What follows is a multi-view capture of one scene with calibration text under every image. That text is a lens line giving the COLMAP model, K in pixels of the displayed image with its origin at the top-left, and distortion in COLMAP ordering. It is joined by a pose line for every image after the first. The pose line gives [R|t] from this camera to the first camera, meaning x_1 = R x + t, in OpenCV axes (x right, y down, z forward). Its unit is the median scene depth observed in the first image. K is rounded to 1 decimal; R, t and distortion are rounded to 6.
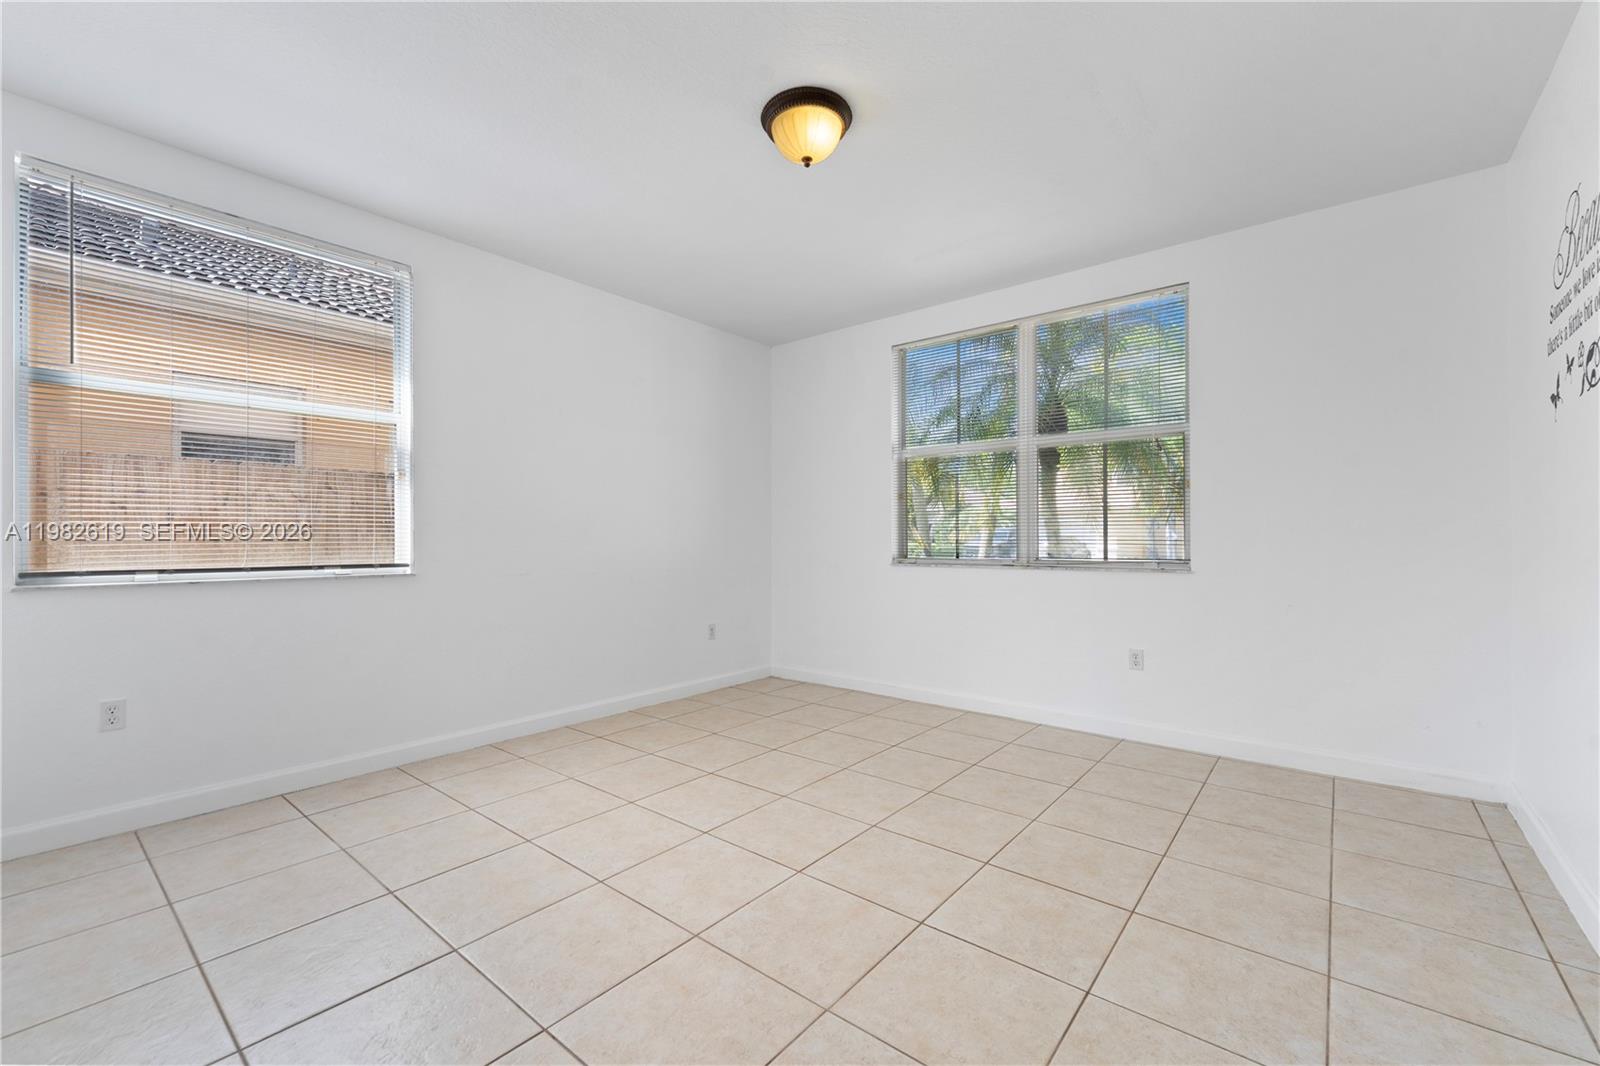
lens RADIAL K [[652.1, 0, 792.6], [0, 652.1, 538.7], [0, 0, 1]] dist [0.000687, -0.001541]
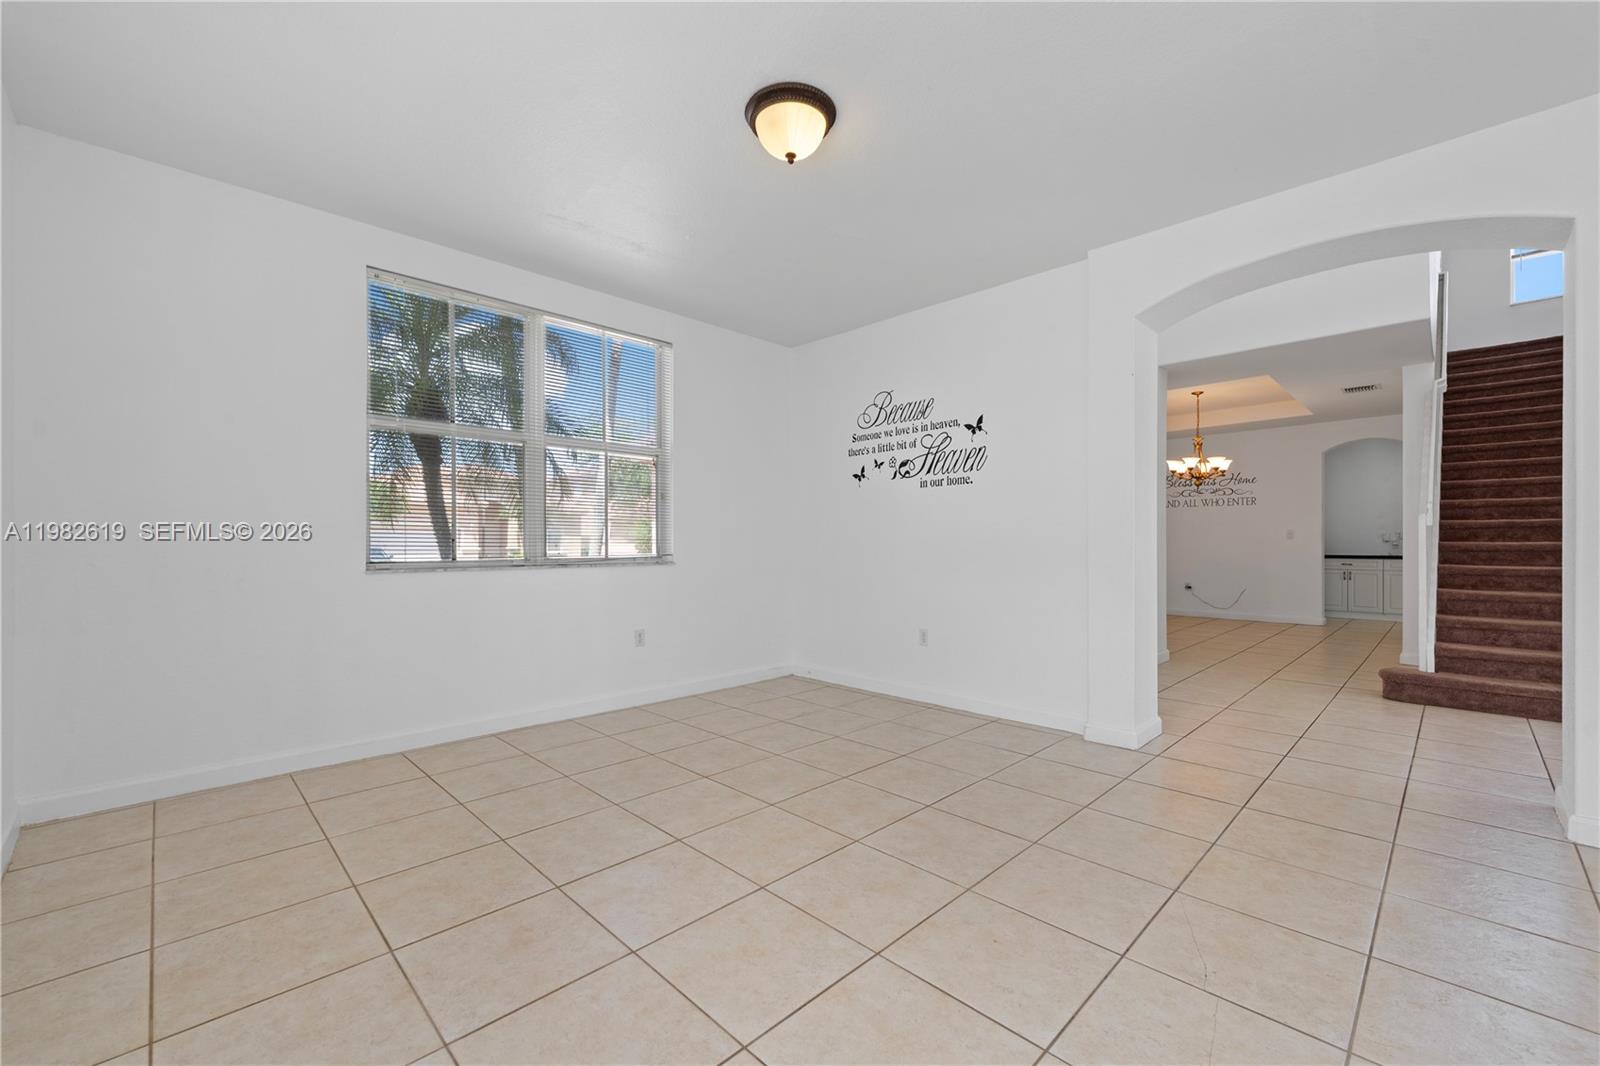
lens RADIAL K [[652.1, 0, 795.1], [0, 652.1, 540.5], [0, 0, 1]] dist [0.000687, -0.001541]
pose [[0.099452, 0.004761, 0.995031, -0.722758], [-0.005385, 0.999976, -0.004246, 0.009352], [-0.995028, -0.004936, 0.099475, 0.663360]]
